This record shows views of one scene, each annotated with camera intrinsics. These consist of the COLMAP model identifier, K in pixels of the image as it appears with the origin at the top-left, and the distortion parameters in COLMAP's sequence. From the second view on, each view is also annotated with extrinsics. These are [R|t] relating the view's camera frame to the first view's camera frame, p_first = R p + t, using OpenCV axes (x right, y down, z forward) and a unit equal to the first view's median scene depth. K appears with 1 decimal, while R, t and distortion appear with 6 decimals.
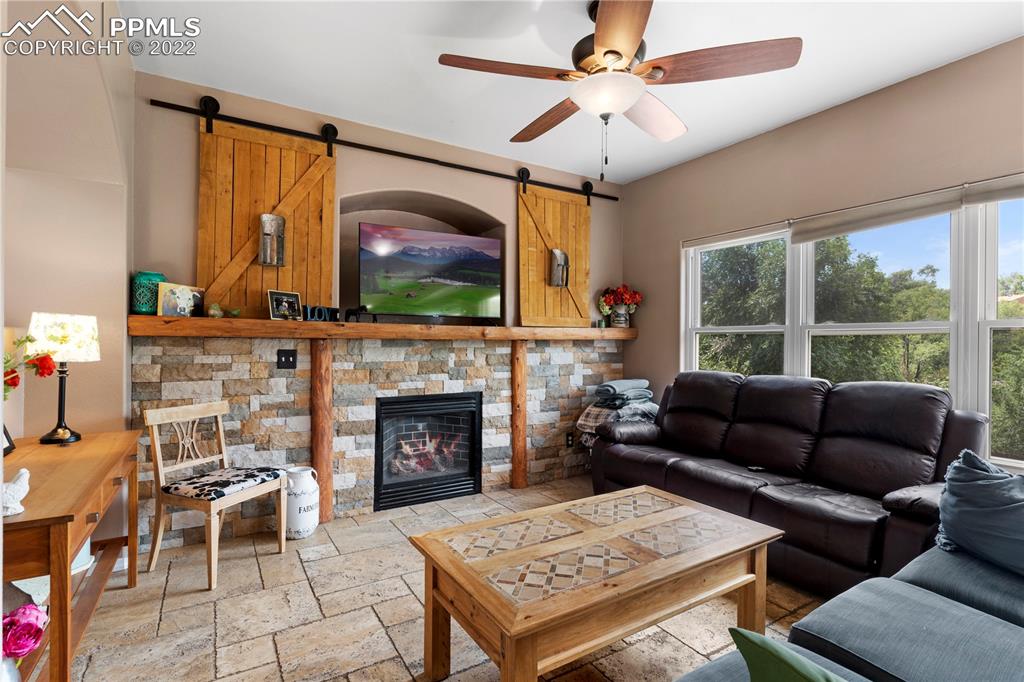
lens RADIAL K [[500.6, 0, 508.4], [0, 500.6, 342.4], [0, 0, 1]] dist [0.001913, -0.000087]
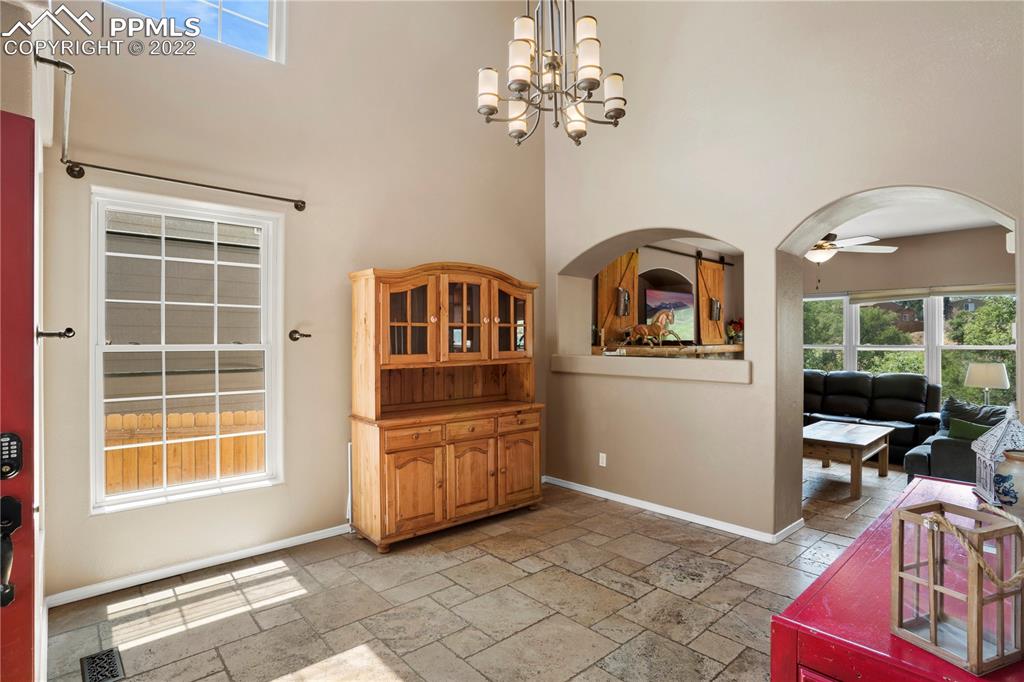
lens RADIAL K [[513.0, 0, 514.9], [0, 513.0, 341.6], [0, 0, 1]] dist [-0.058219, 0.002942]
pose [[0.981310, -0.000019, 0.192431, -1.111740], [0.000876, 0.999990, -0.004367, -0.042146], [-0.192429, 0.004454, 0.981301, -0.682299]]
